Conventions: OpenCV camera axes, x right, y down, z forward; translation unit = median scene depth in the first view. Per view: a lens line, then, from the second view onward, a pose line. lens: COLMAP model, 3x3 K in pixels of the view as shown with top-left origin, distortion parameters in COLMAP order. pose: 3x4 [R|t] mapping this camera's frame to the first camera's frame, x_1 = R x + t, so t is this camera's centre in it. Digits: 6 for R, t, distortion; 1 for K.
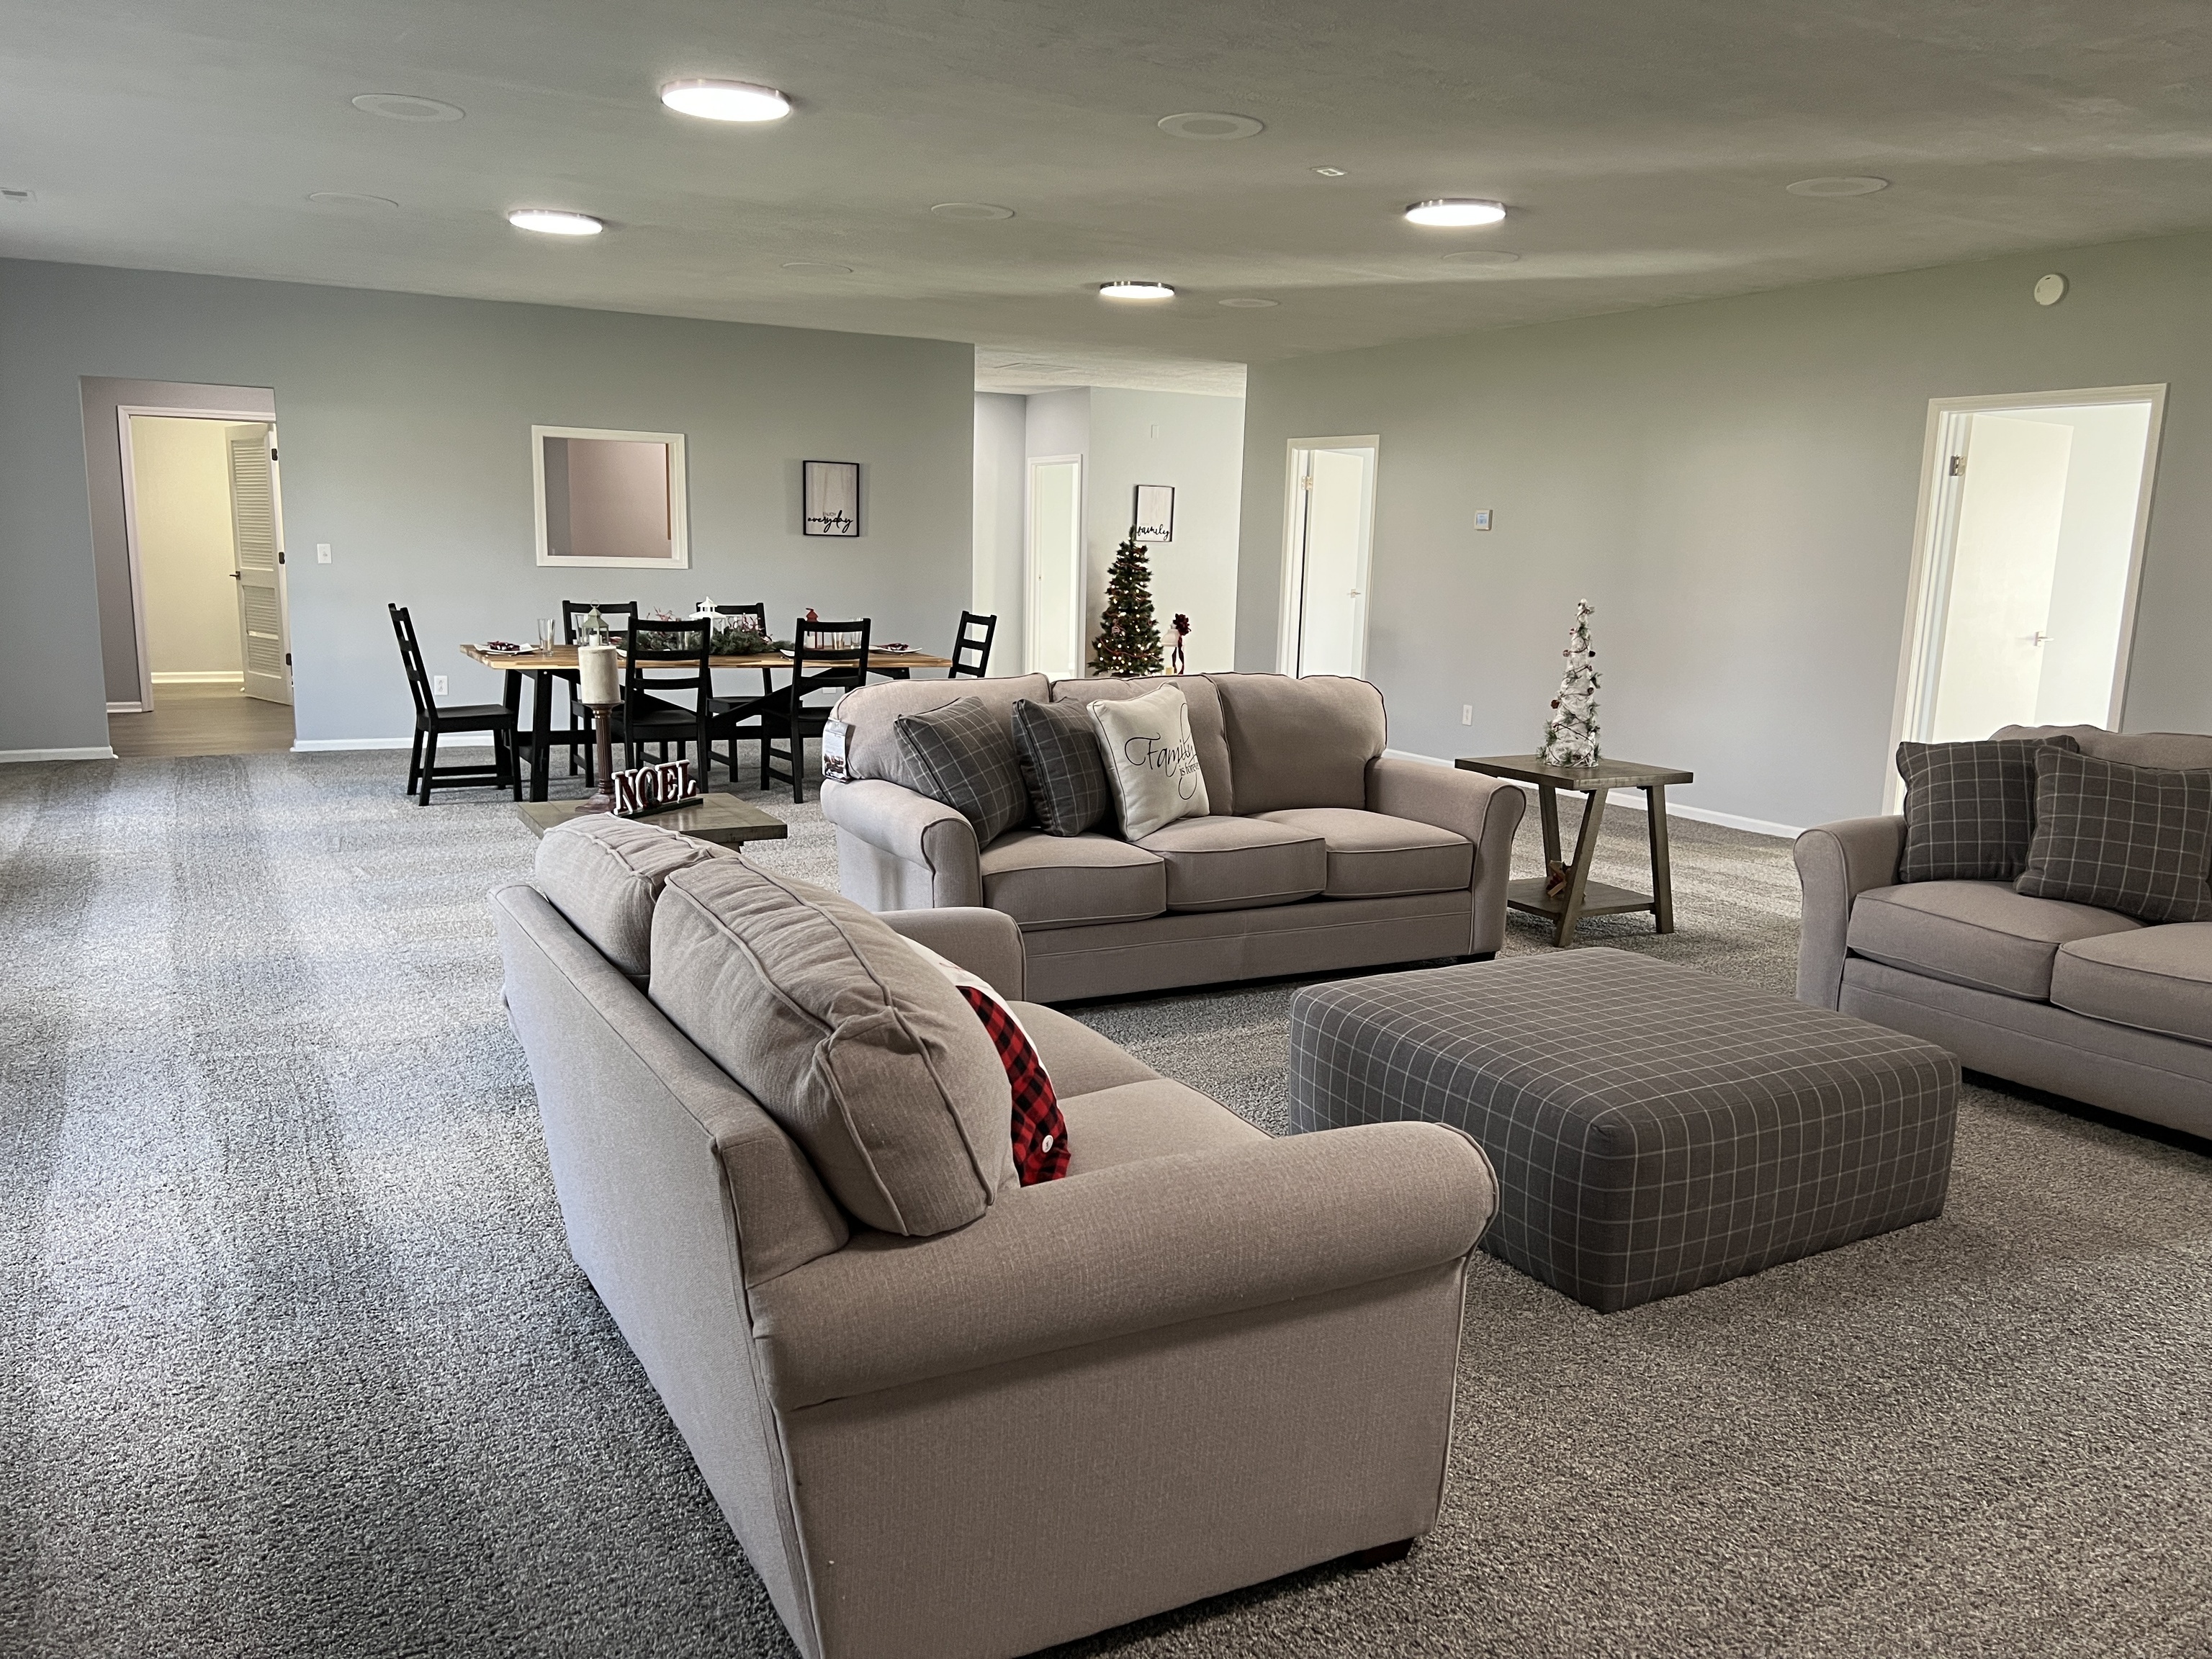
lens RADIAL K [[1693.4, 0, 1106.0], [0, 1693.4, 829.5], [0, 0, 1]] dist [0.059943, -0.005781]
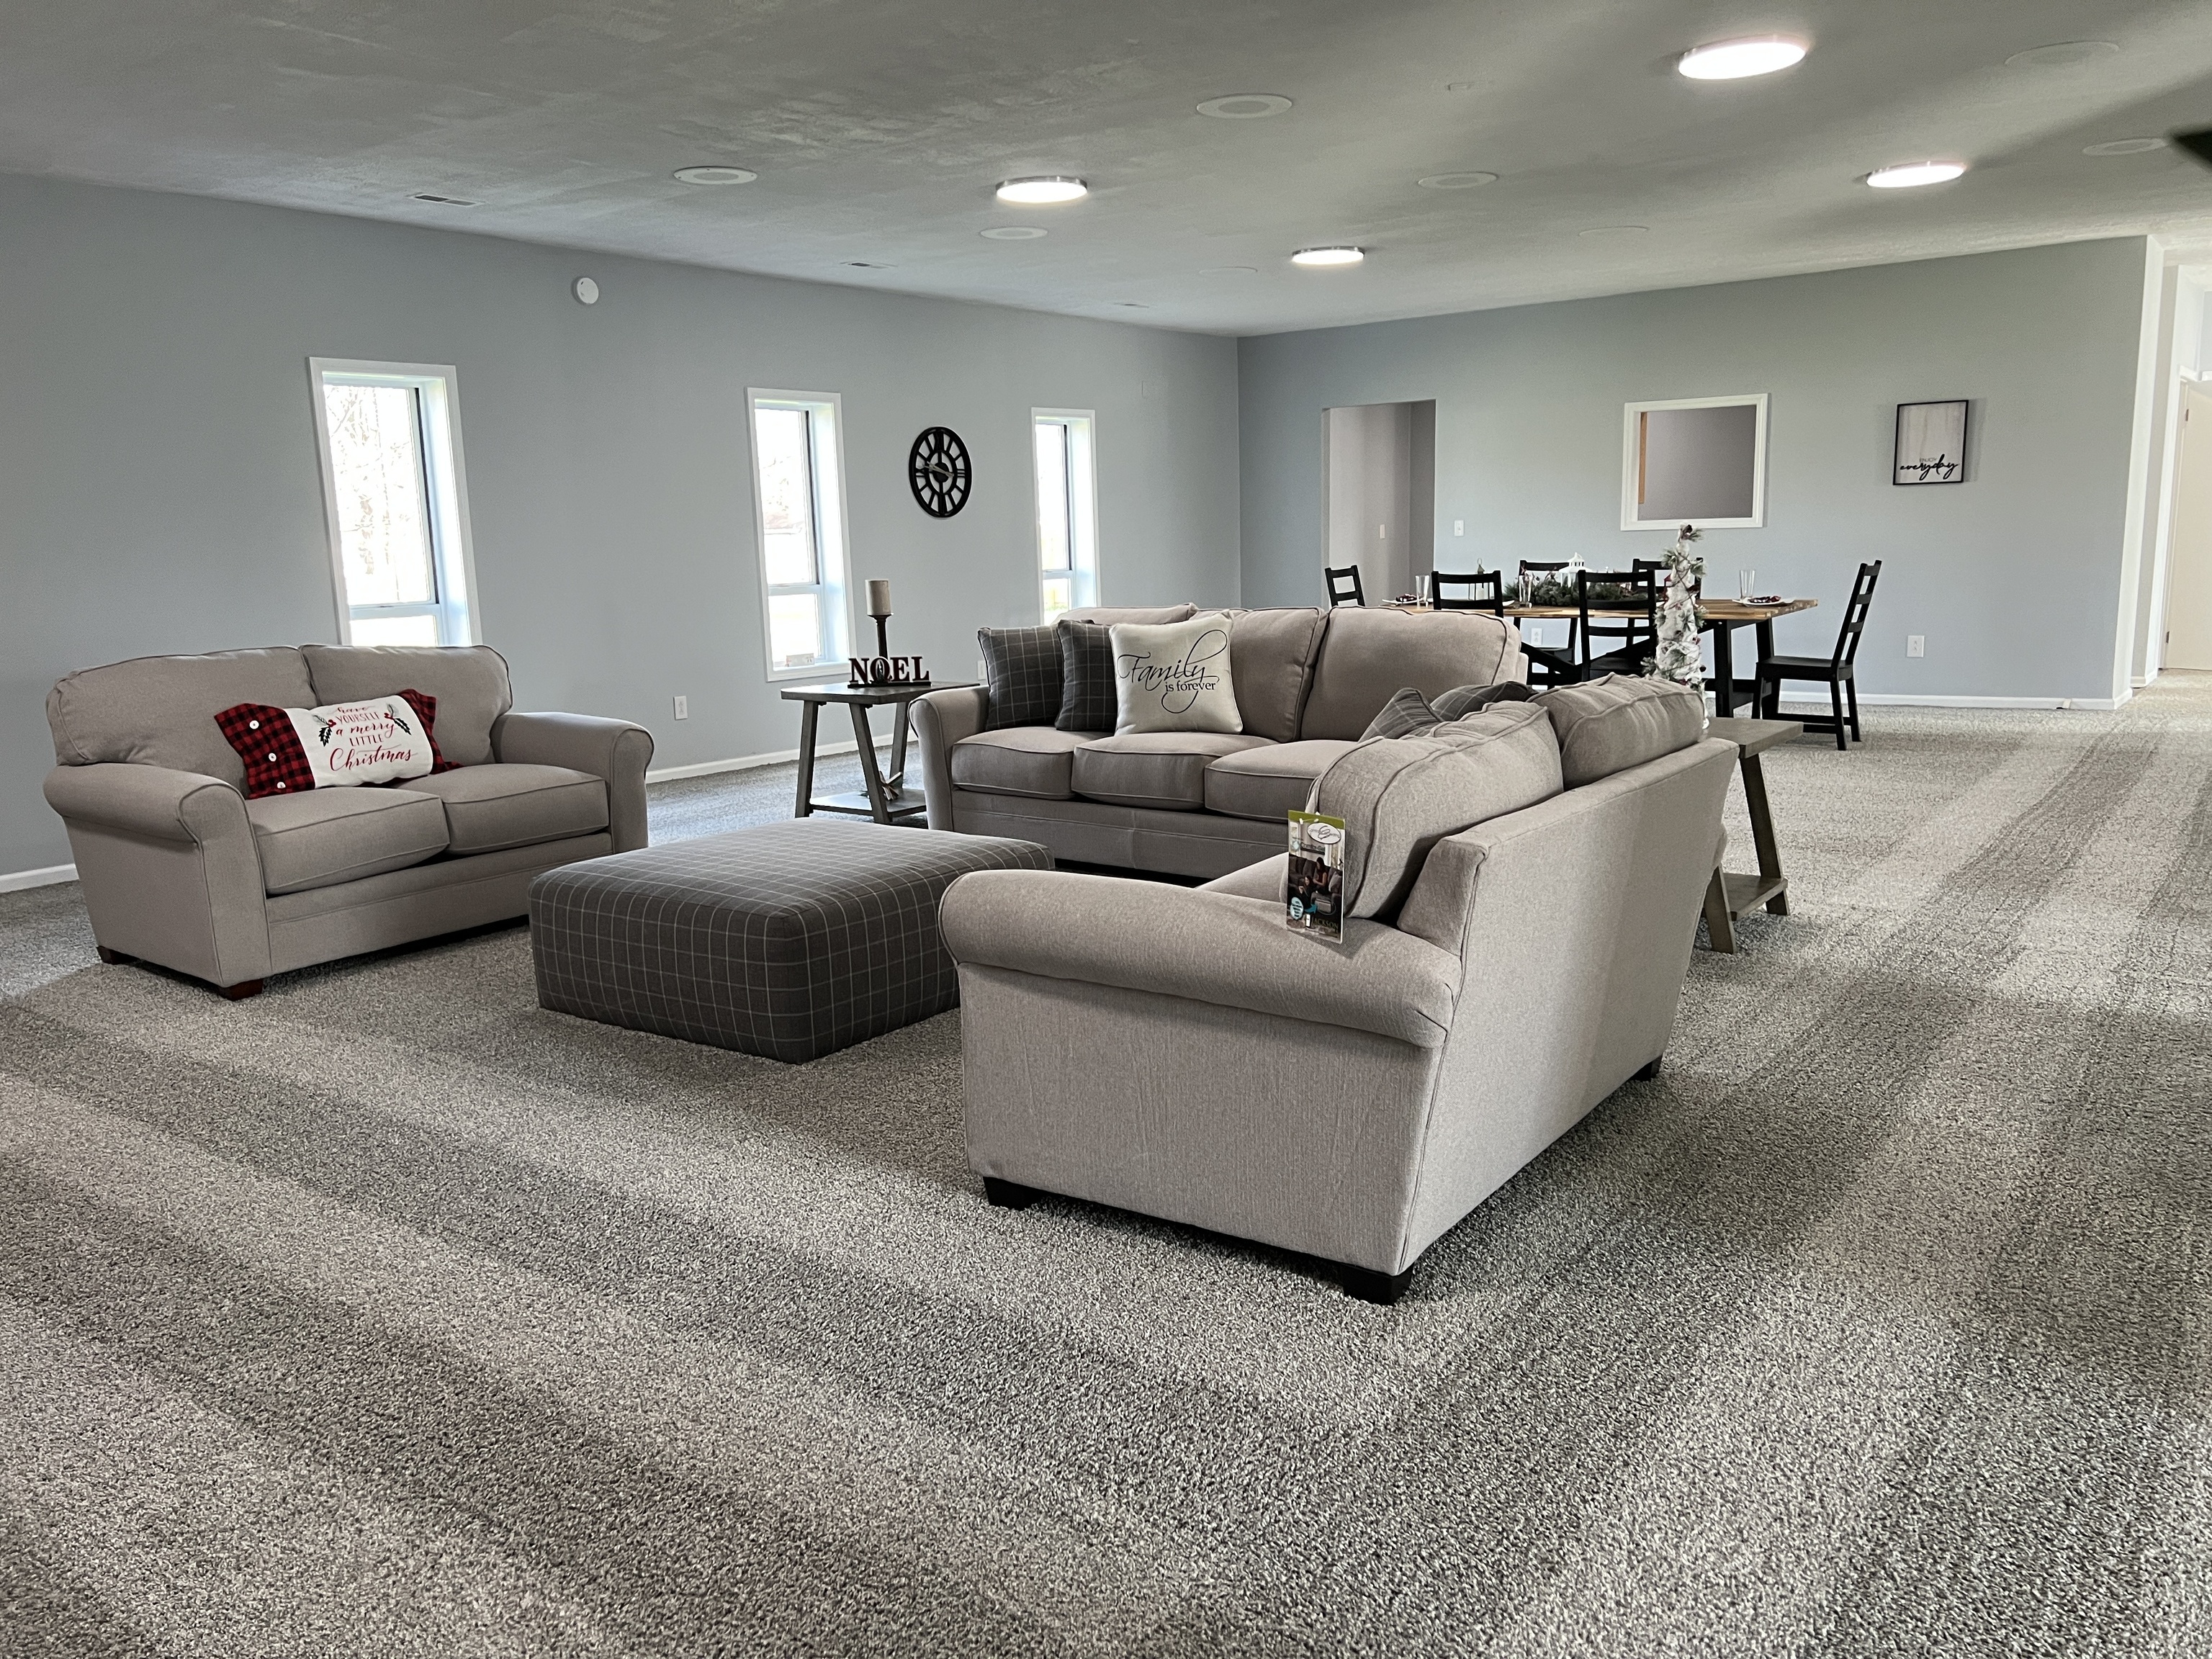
lens RADIAL K [[1677.3, 0, 1104.4], [0, 1677.3, 804.1], [0, 0, 1]] dist [0.049776, -0.005547]
pose [[0.399794, 0.116457, -0.909177, 0.566547], [-0.118464, 0.990142, 0.074736, -0.019309], [0.908917, 0.077826, 0.409649, 0.258480]]
